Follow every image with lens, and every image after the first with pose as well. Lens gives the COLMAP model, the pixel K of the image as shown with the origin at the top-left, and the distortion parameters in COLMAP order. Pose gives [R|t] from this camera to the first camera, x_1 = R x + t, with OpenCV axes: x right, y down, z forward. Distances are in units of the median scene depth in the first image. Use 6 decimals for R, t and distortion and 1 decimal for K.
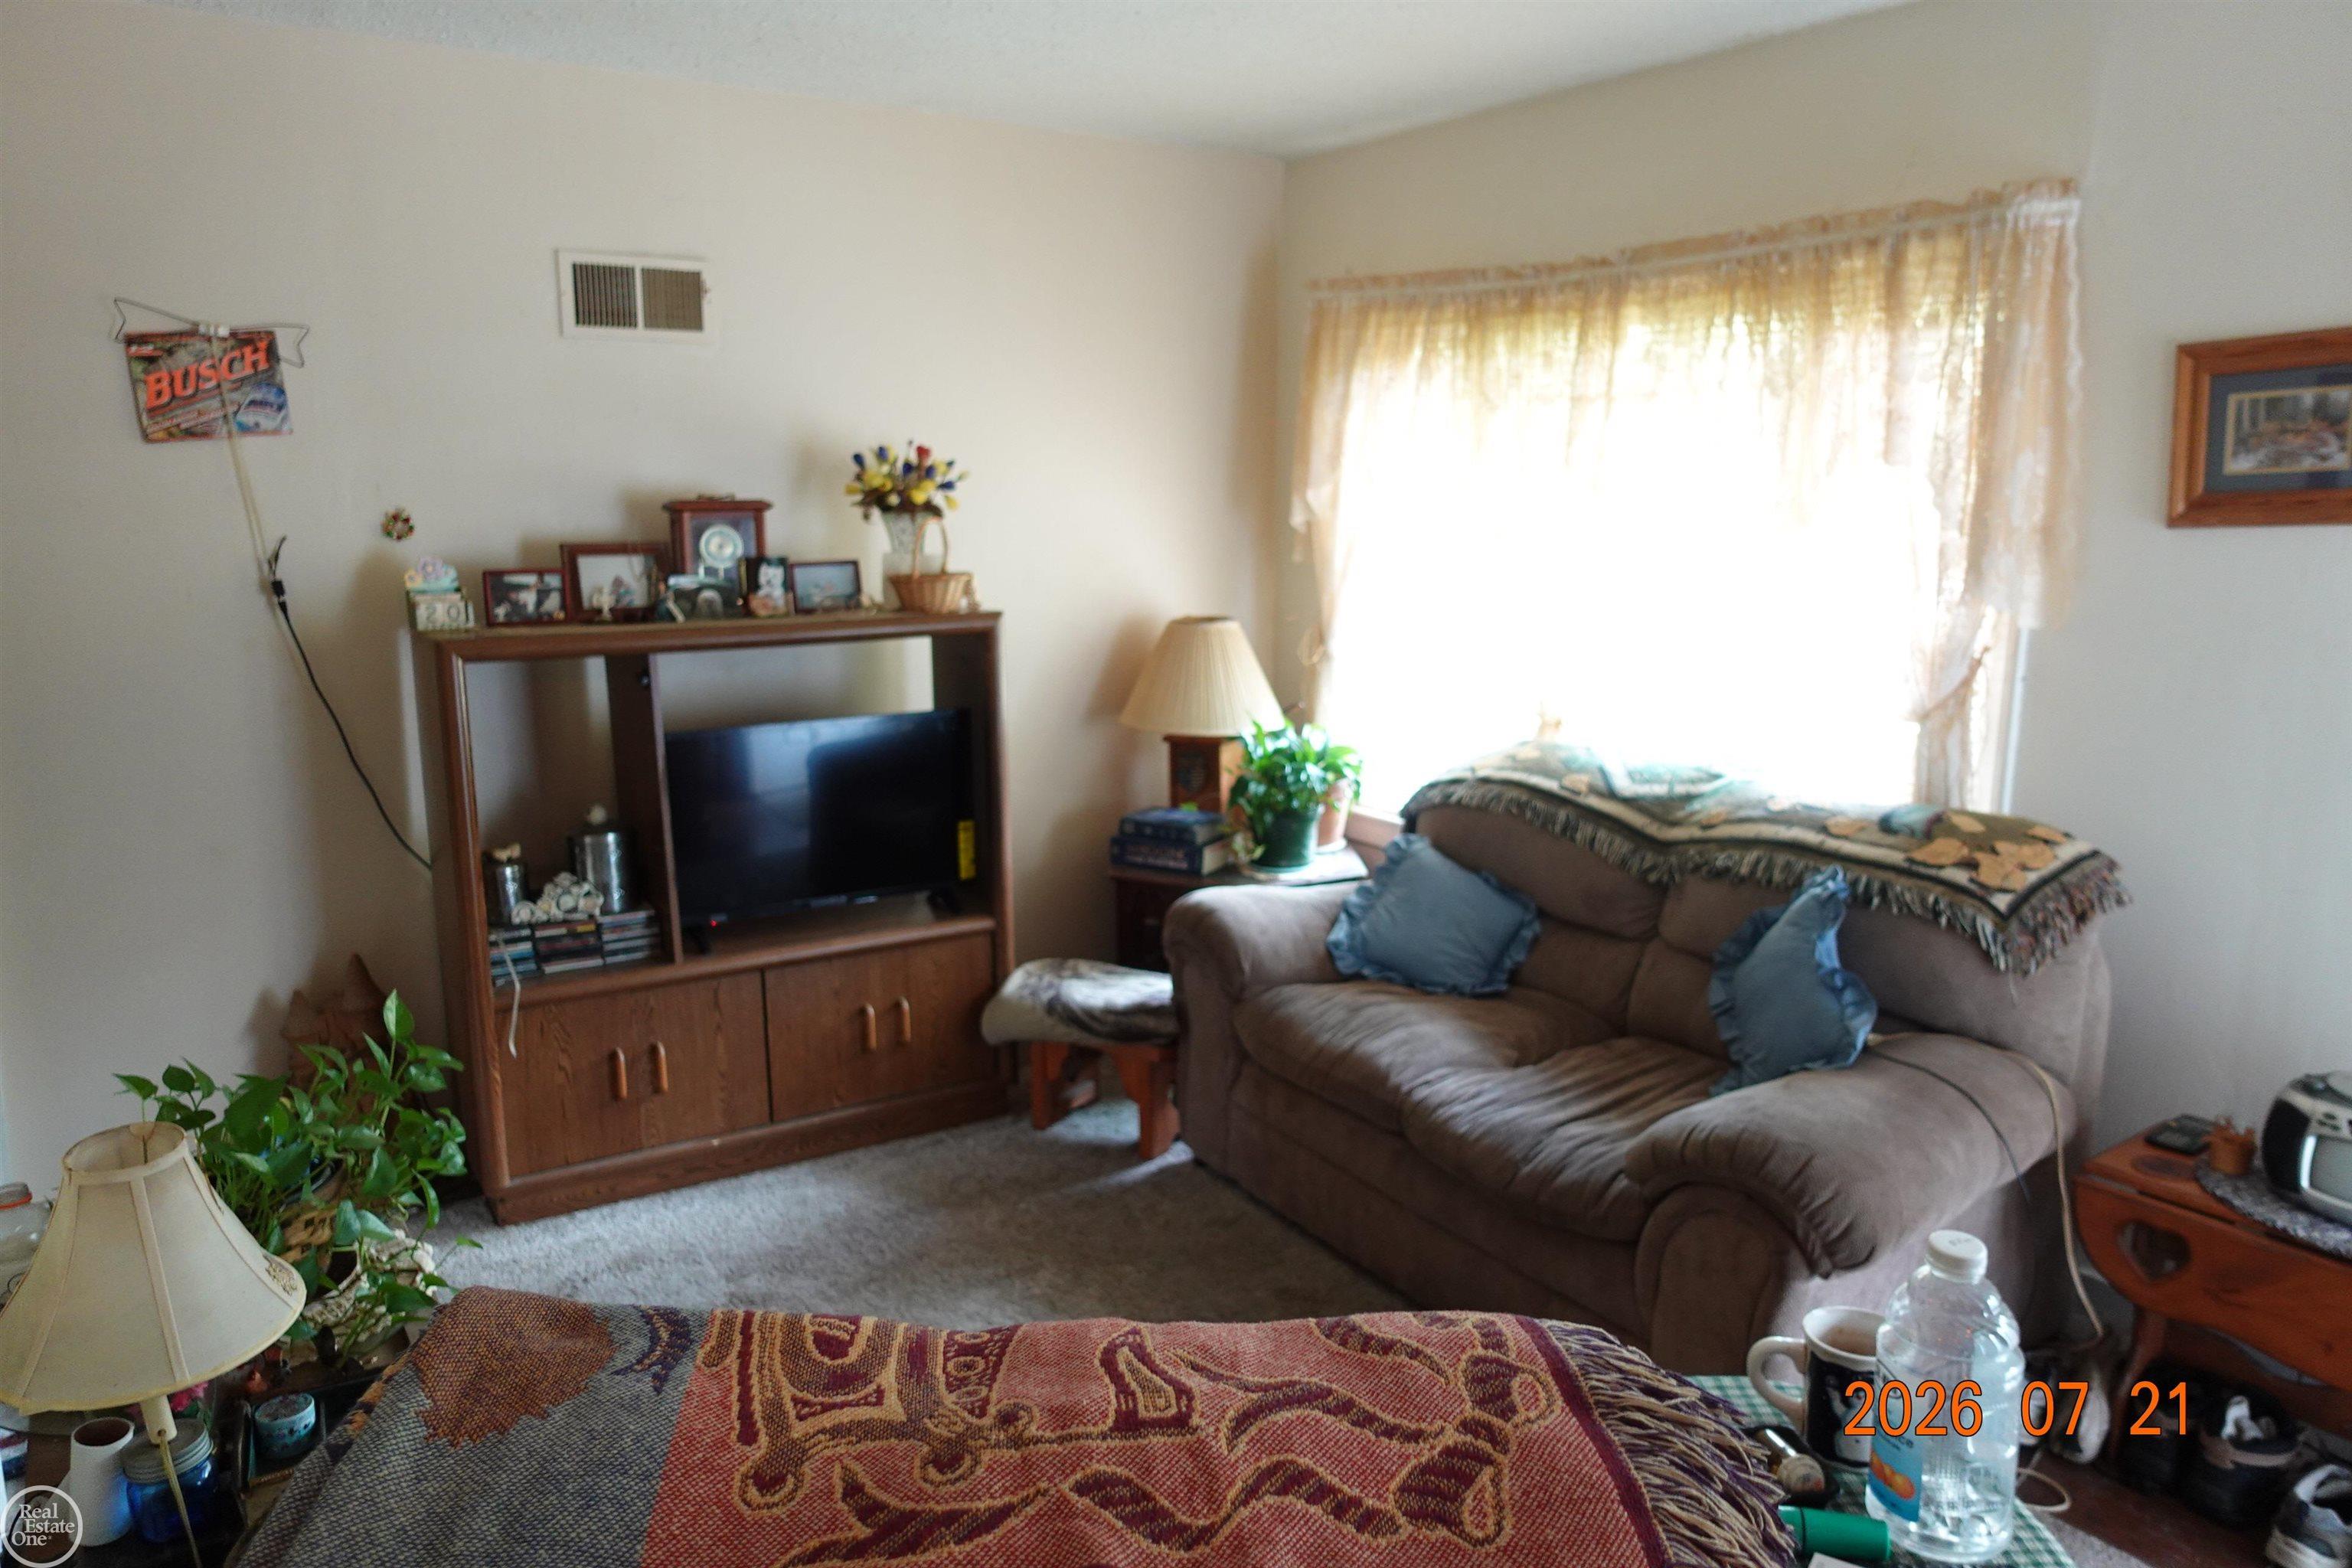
lens RADIAL K [[1600.8, 0, 1176.0], [0, 1600.8, 784.0], [0, 0, 1]] dist [-0.002107, -0.000925]
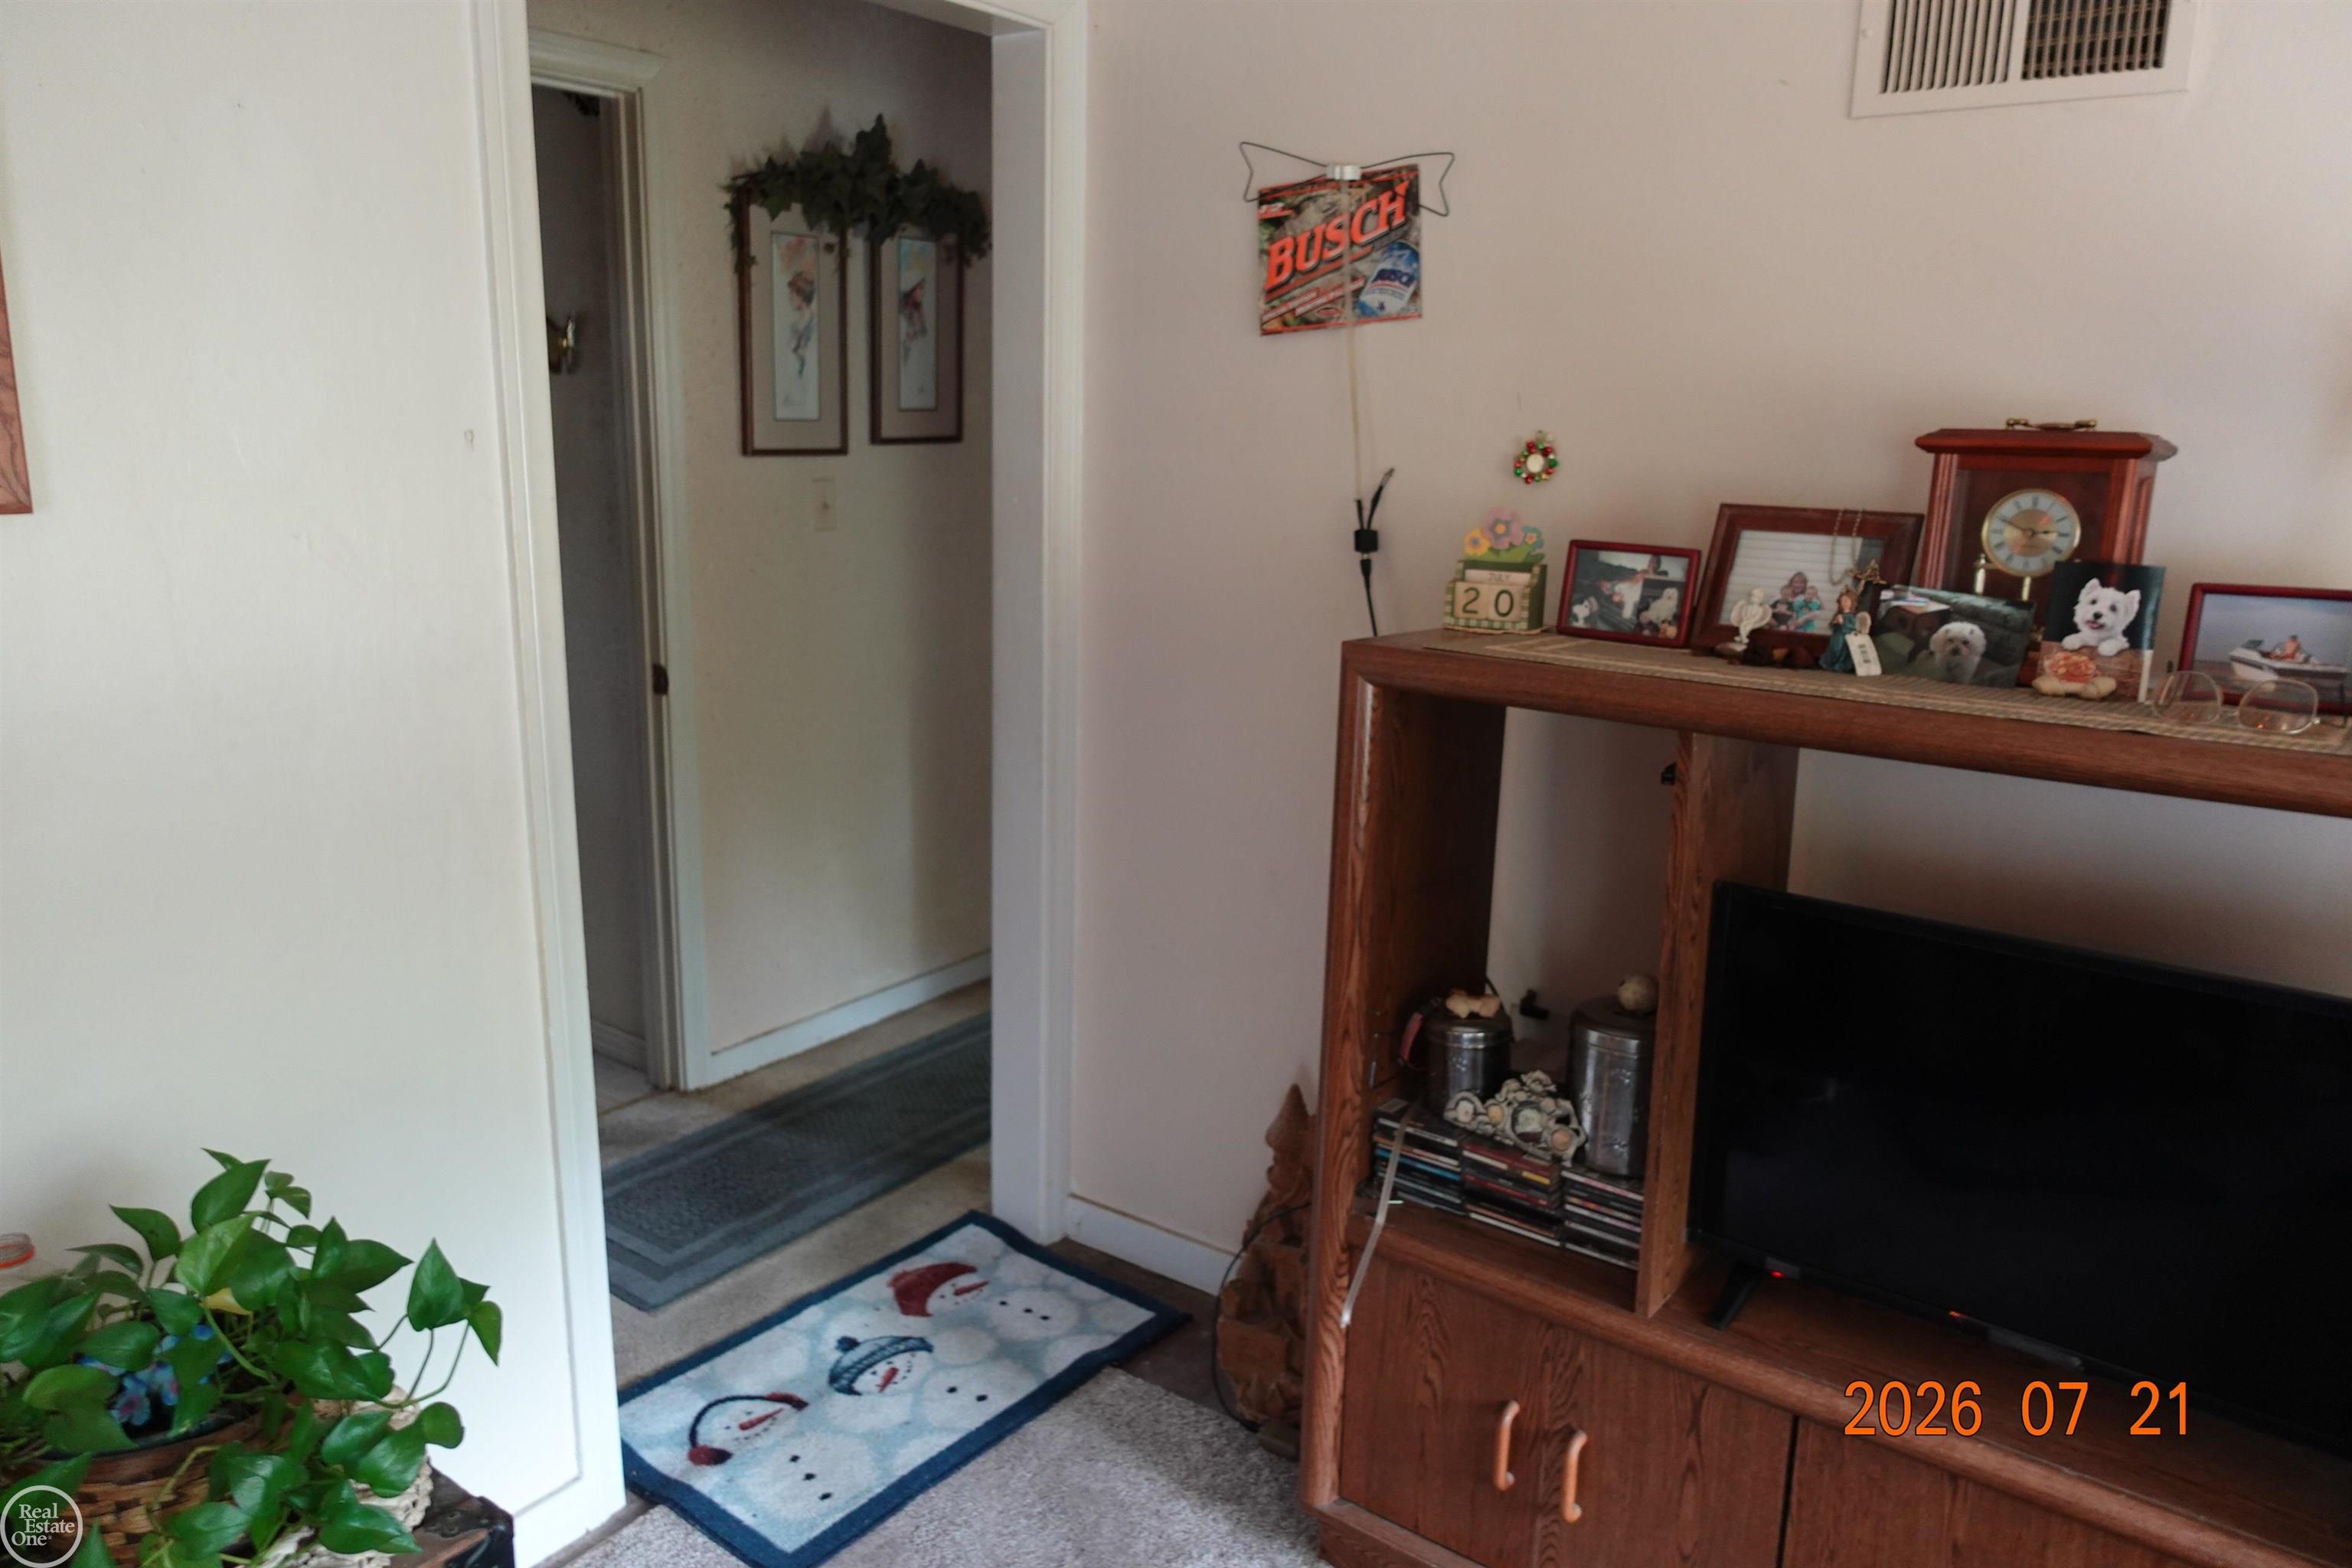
lens RADIAL K [[1600.8, 0, 1176.0], [0, 1600.8, 784.0], [0, 0, 1]] dist [-0.002107, -0.000925]
pose [[0.349090, 0.215140, -0.912059, 0.078278], [-0.197864, 0.968268, 0.152666, -0.111174], [0.915962, 0.127169, 0.380582, 0.676156]]
